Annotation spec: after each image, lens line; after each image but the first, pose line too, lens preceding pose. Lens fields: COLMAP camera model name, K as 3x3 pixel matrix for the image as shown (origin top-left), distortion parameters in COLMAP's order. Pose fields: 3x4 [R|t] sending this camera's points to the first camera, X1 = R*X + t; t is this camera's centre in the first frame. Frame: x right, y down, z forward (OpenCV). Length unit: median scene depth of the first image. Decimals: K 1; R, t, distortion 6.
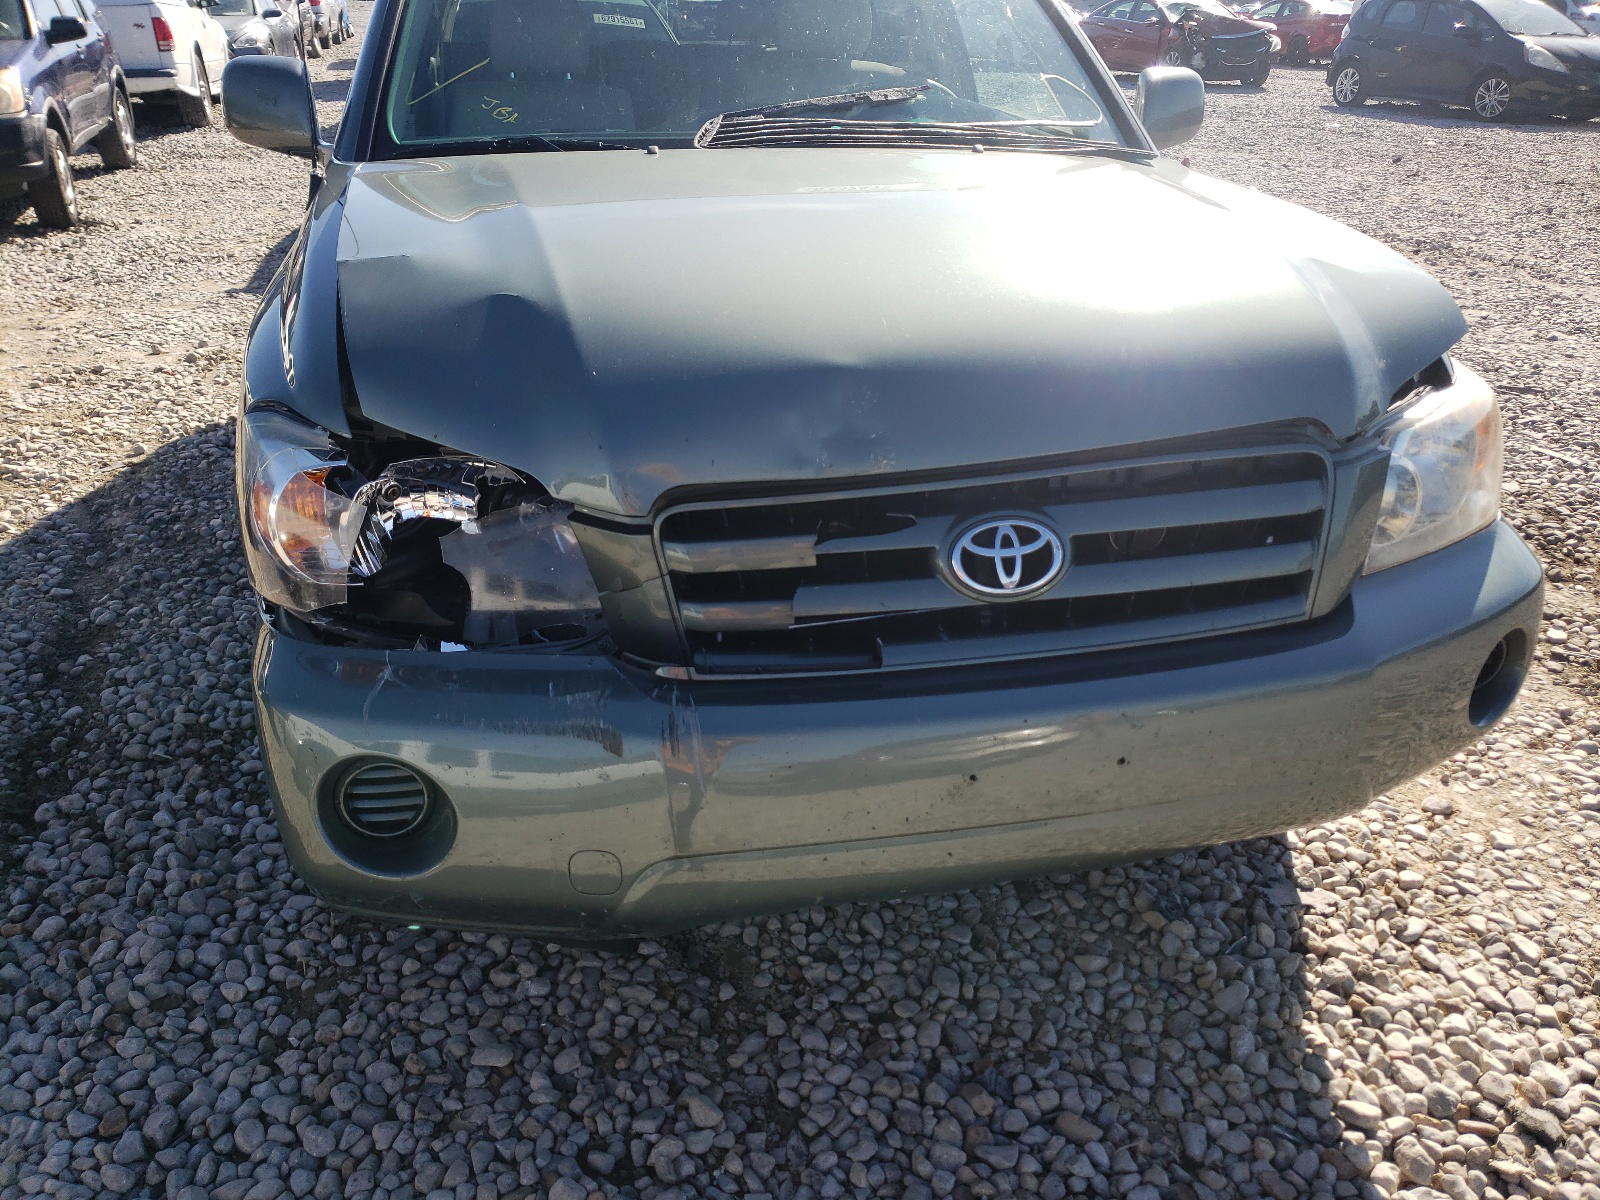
lens RADIAL K [[1203.5, 0, 797.6], [0, 1203.5, 592.4], [0, 0, 1]] dist [0.014150, -0.007938]
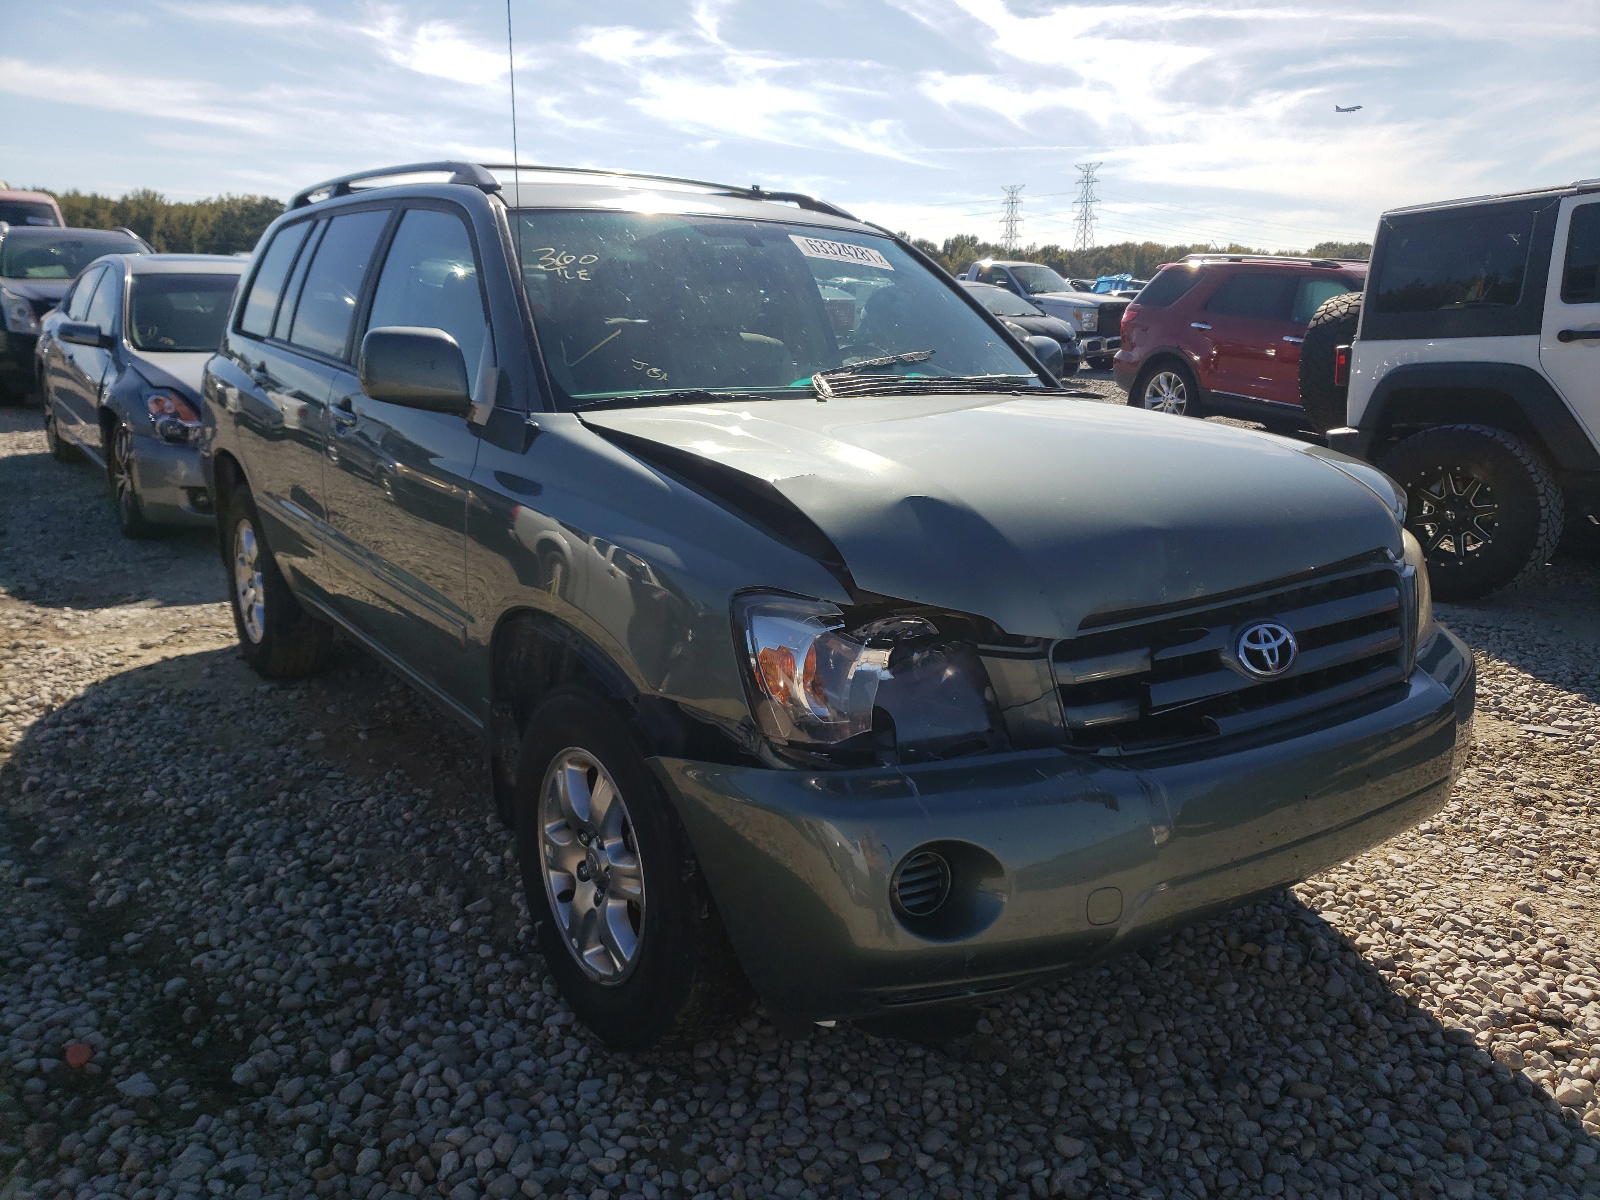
lens RADIAL K [[1203.5, 0, 805.4], [0, 1203.5, 601.8], [0, 0, 1]] dist [0.014150, -0.007938]
pose [[0.927911, -0.080361, 0.364038, -0.720088], [0.149769, 0.974581, -0.166614, 0.061412], [-0.341395, 0.209125, 0.916360, -0.133591]]
